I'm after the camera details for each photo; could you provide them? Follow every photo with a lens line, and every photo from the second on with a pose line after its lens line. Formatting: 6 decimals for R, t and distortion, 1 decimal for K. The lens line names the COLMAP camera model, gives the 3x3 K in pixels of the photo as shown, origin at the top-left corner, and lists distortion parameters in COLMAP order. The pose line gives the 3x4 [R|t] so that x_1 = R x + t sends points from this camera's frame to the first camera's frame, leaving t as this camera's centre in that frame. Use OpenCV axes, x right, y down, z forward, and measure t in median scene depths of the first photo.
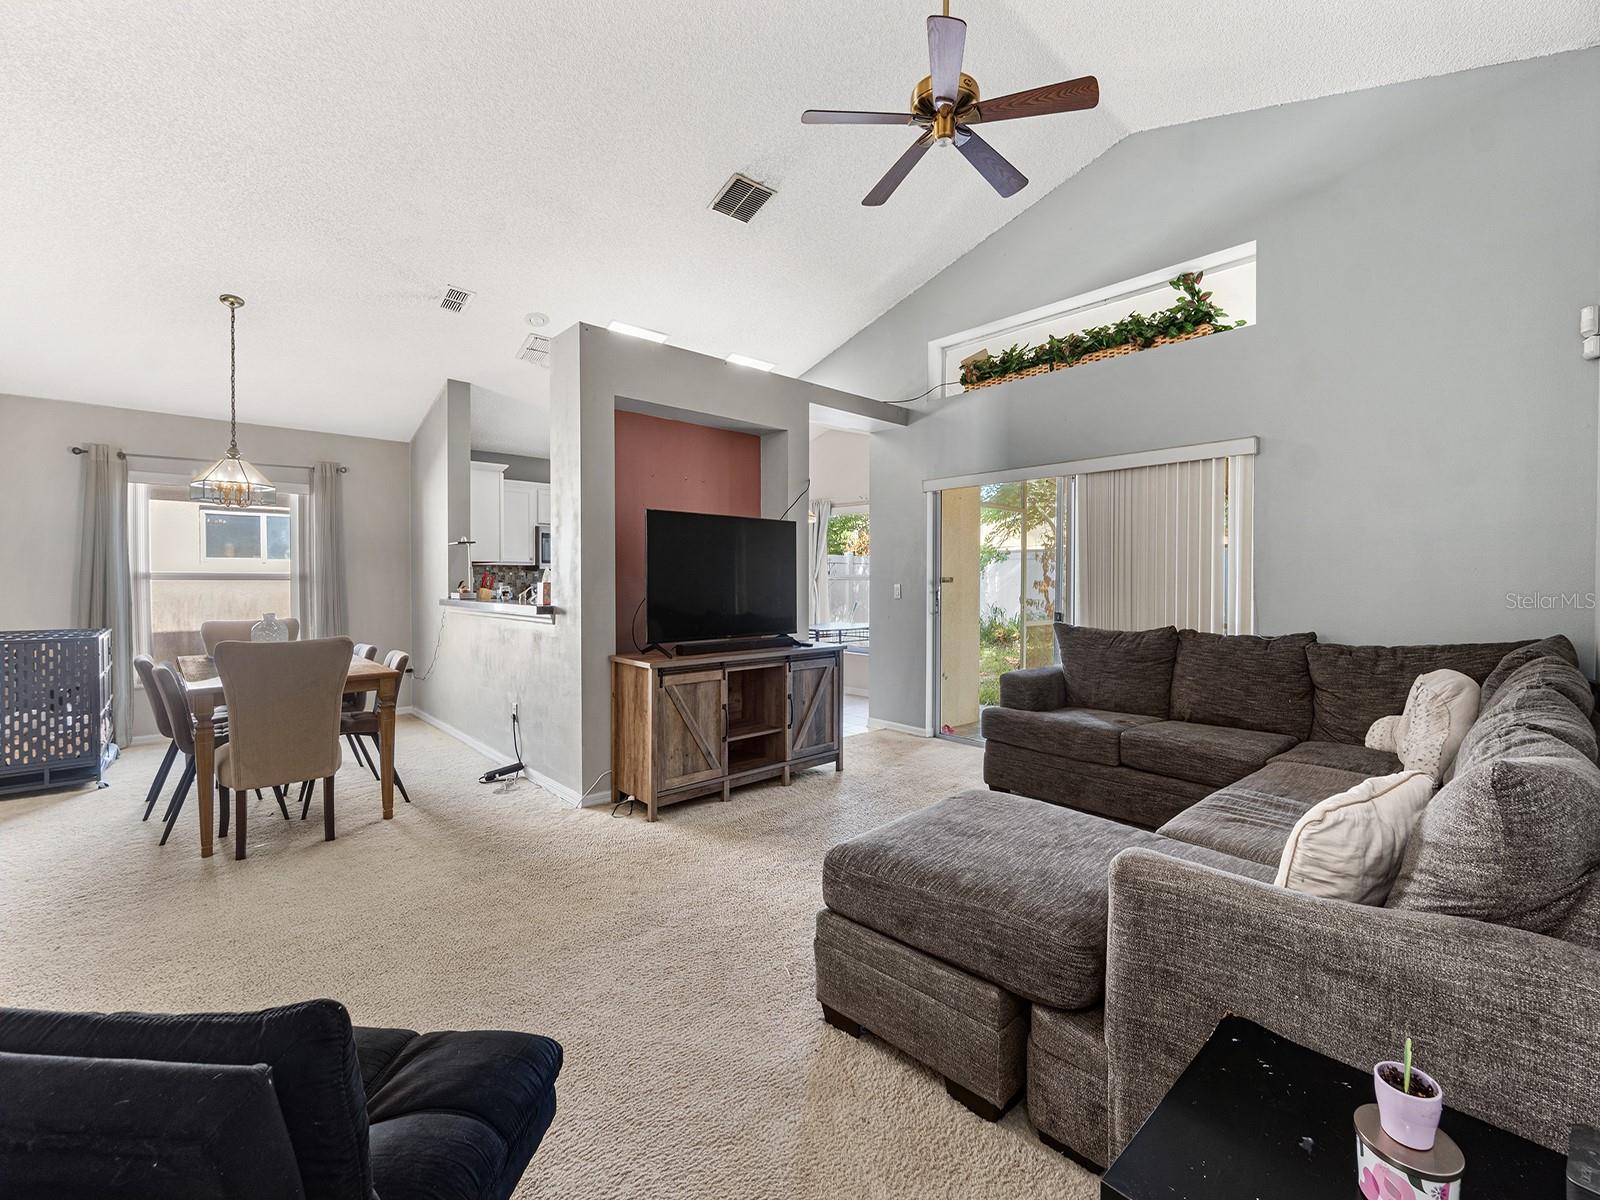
lens RADIAL K [[687.9, 0, 795.5], [0, 687.9, 588.0], [0, 0, 1]] dist [-0.001415, 0.000420]
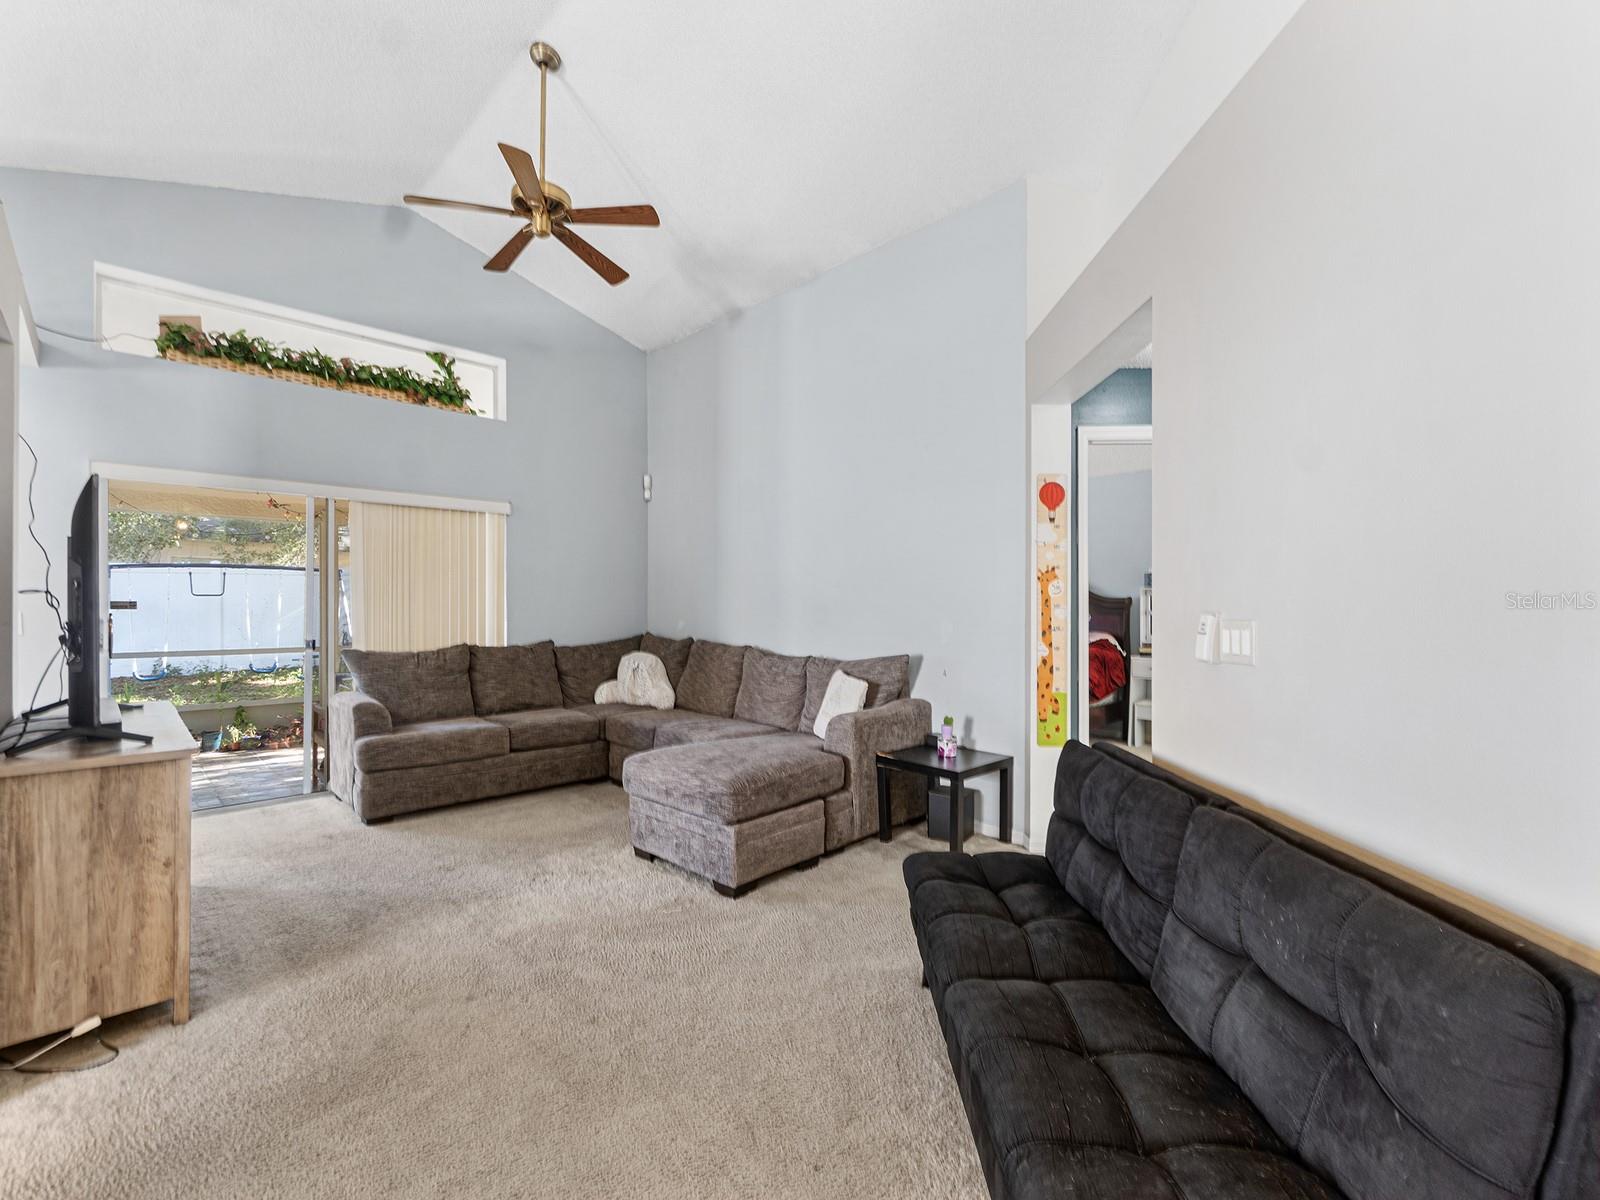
lens RADIAL K [[701.7, 0, 793.6], [0, 701.7, 602.6], [0, 0, 1]] dist [-0.001726, 0.000480]
pose [[-0.027270, 0.002841, 0.999624, -0.754887], [0.011417, 0.999932, -0.002531, -0.006976], [-0.999563, 0.011344, -0.027300, 0.458408]]
